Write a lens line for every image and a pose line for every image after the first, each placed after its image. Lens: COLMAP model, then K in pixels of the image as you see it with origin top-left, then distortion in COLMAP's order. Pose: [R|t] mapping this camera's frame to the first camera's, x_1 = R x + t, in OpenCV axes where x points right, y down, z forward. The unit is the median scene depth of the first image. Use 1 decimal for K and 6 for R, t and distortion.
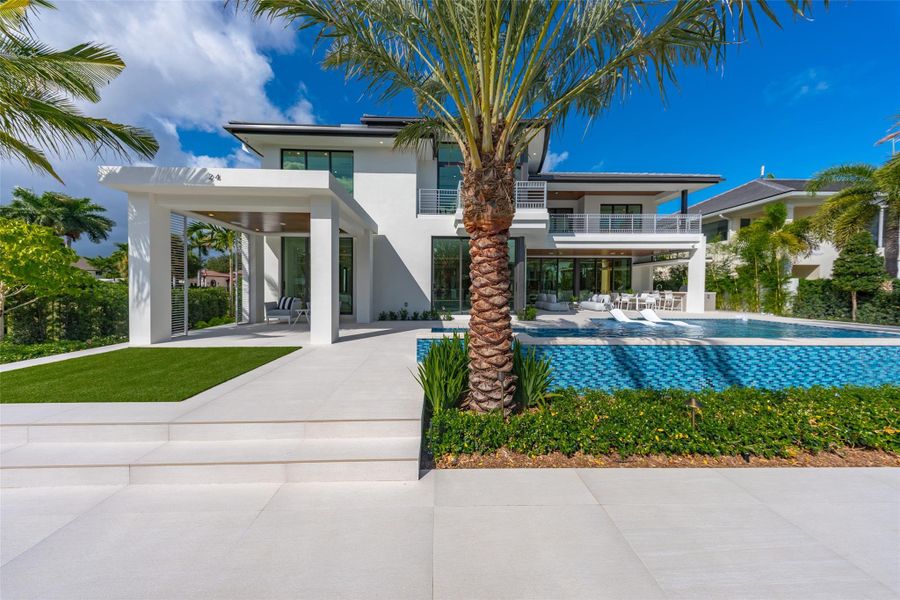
lens RADIAL K [[260.0, 0, 440.7], [0, 260.0, 292.1], [0, 0, 1]] dist [0.015053, -0.000646]
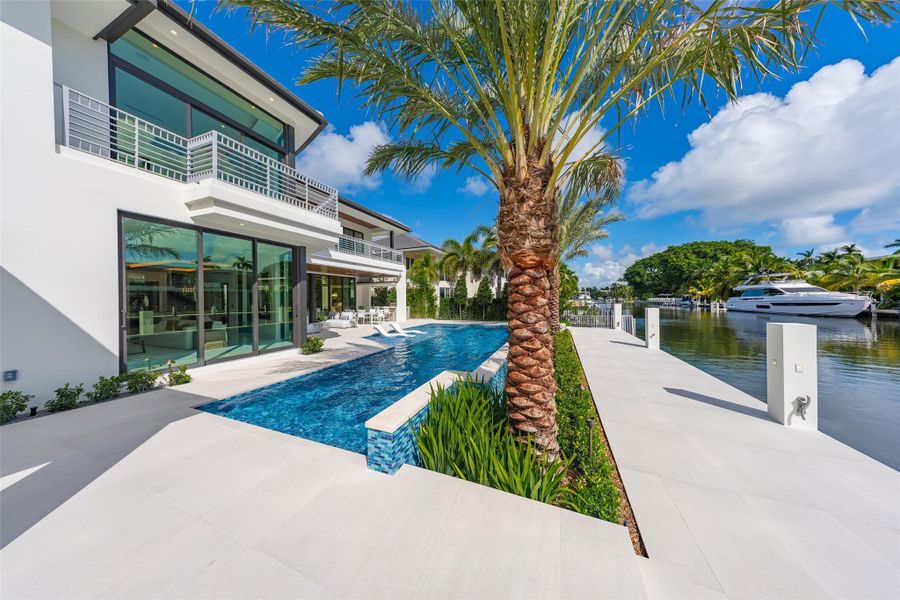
lens RADIAL K [[260.0, 0, 452.2], [0, 260.0, 299.6], [0, 0, 1]] dist [0.015053, -0.000646]
pose [[0.408765, -0.012332, 0.912556, -0.182639], [0.032589, 0.999468, -0.001092, -0.030801], [-0.912058, 0.030186, 0.408949, 0.227598]]
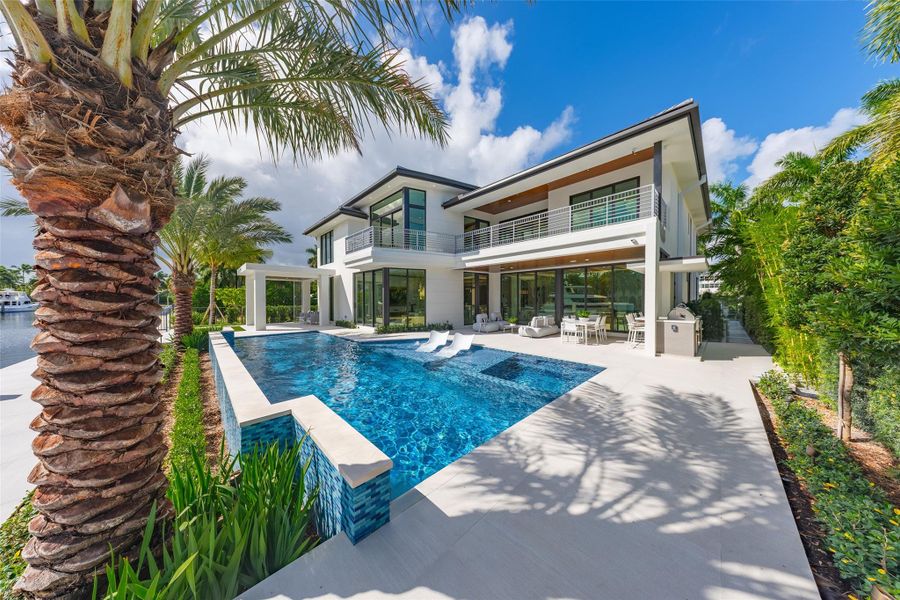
lens RADIAL K [[260.0, 0, 450.6], [0, 260.0, 302.5], [0, 0, 1]] dist [0.015053, -0.000646]
pose [[0.667391, 0.003793, -0.744698, 1.243801], [-0.013415, 0.999886, -0.006929, -0.033693], [0.744587, 0.014614, 0.667366, 0.342470]]
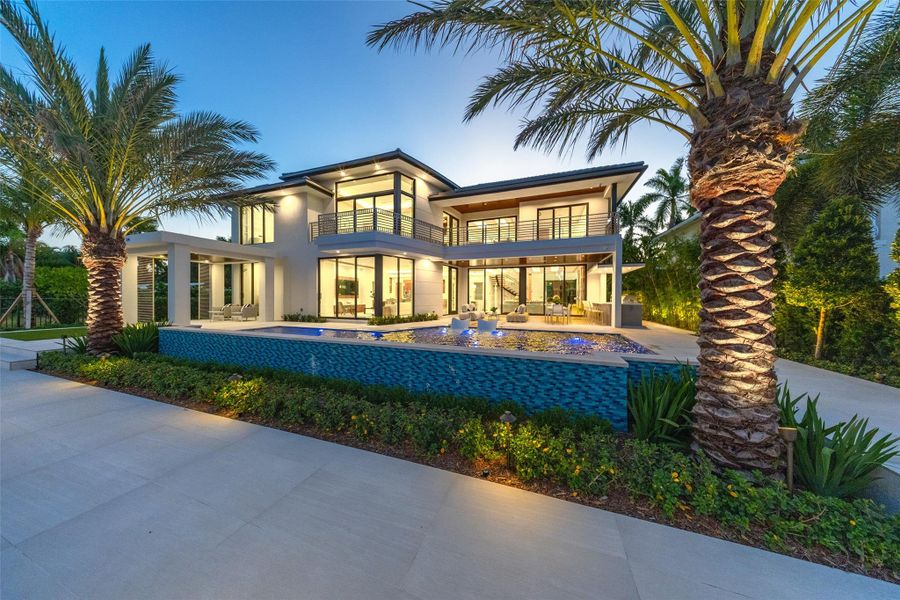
lens RADIAL K [[260.0, 0, 455.3], [0, 260.0, 301.9], [0, 0, 1]] dist [0.015053, -0.000646]
pose [[0.927477, 0.005841, -0.373835, 0.902824], [-0.008668, 0.999945, -0.005883, 0.003768], [0.373780, 0.008697, 0.927477, 0.032552]]
